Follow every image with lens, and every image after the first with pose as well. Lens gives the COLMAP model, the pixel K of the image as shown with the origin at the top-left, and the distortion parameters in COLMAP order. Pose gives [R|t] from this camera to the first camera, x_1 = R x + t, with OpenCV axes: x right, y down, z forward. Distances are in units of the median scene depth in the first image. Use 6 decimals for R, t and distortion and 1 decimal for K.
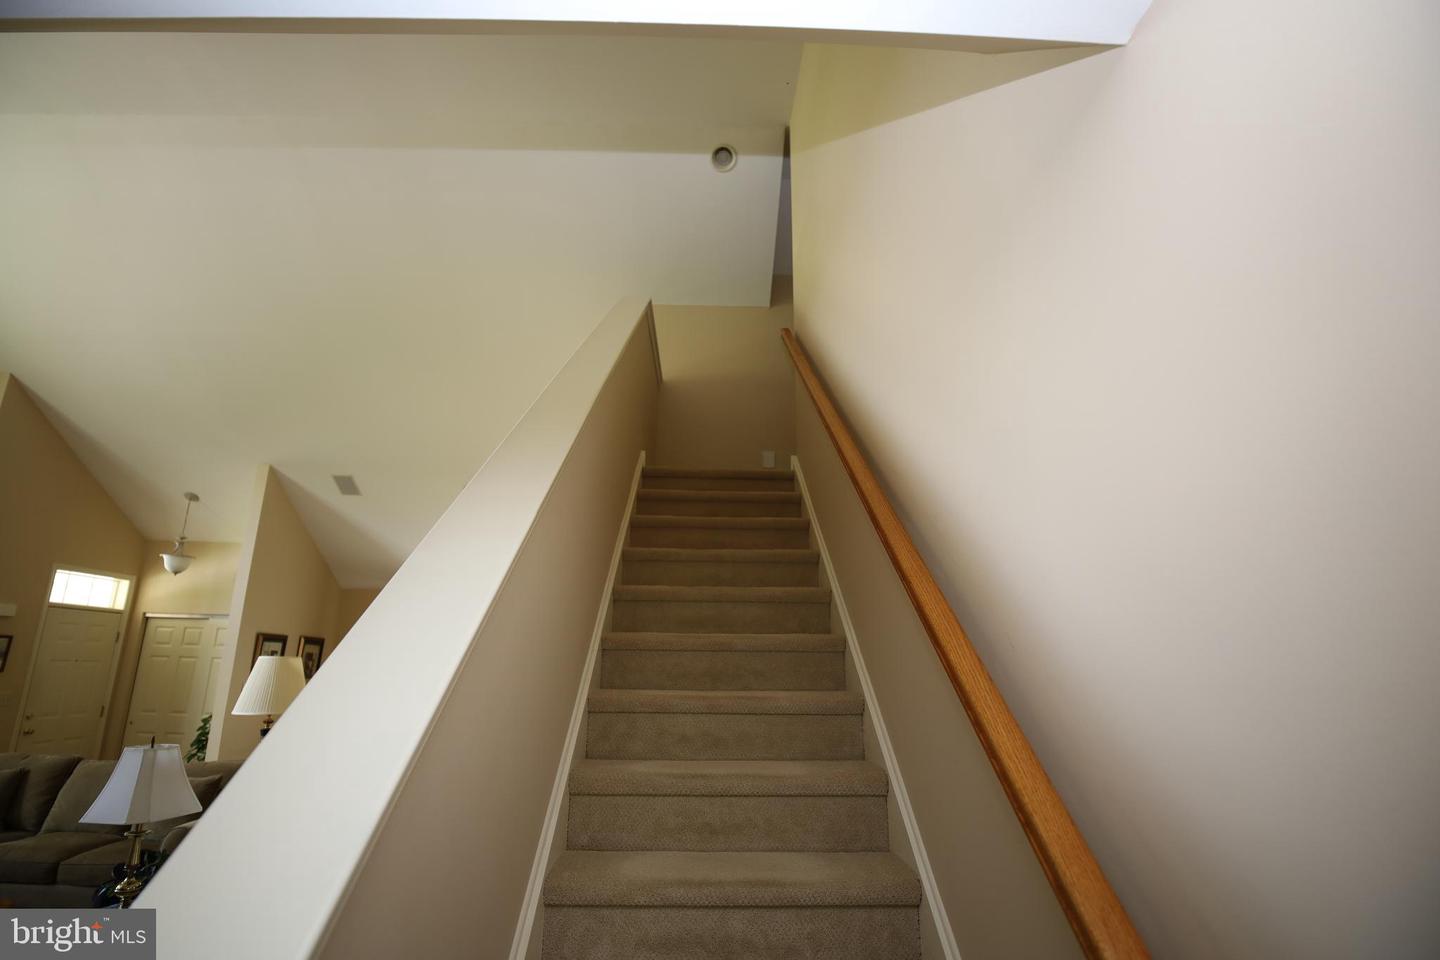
lens RADIAL K [[708.1, 0, 709.0], [0, 708.1, 469.8], [0, 0, 1]] dist [-0.025594, 0.000303]
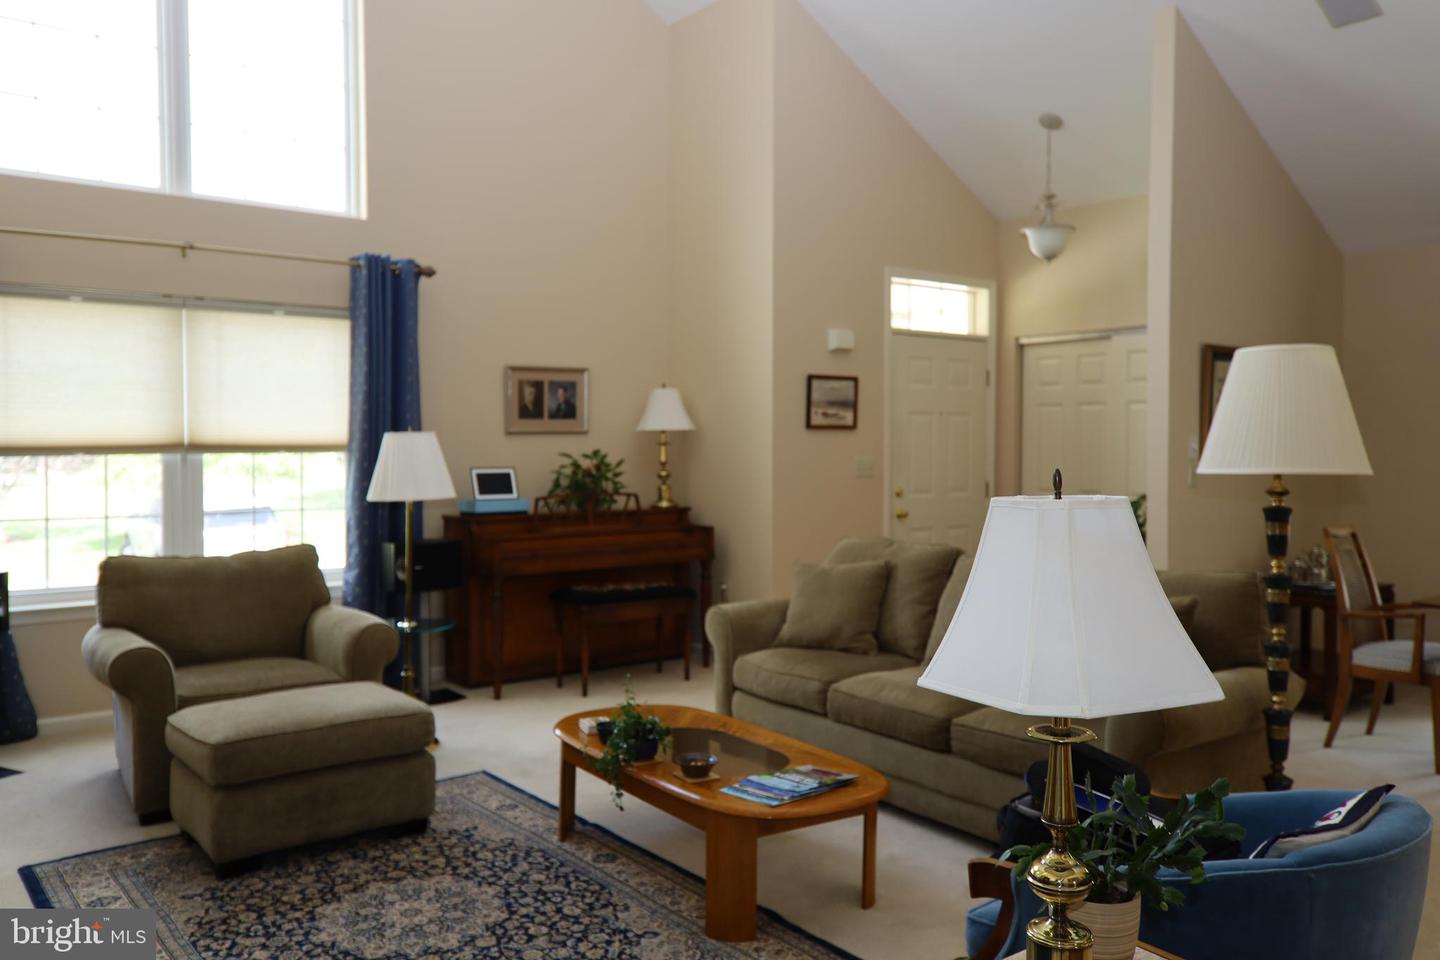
lens RADIAL K [[1158.1, 0, 714.4], [0, 1158.1, 479.4], [0, 0, 1]] dist [0.007589, -0.000143]
pose [[0.593571, 0.015263, -0.804637, -0.162015], [0.221347, 0.958164, 0.181460, 0.090619], [0.773744, -0.285814, 0.565360, 0.200433]]
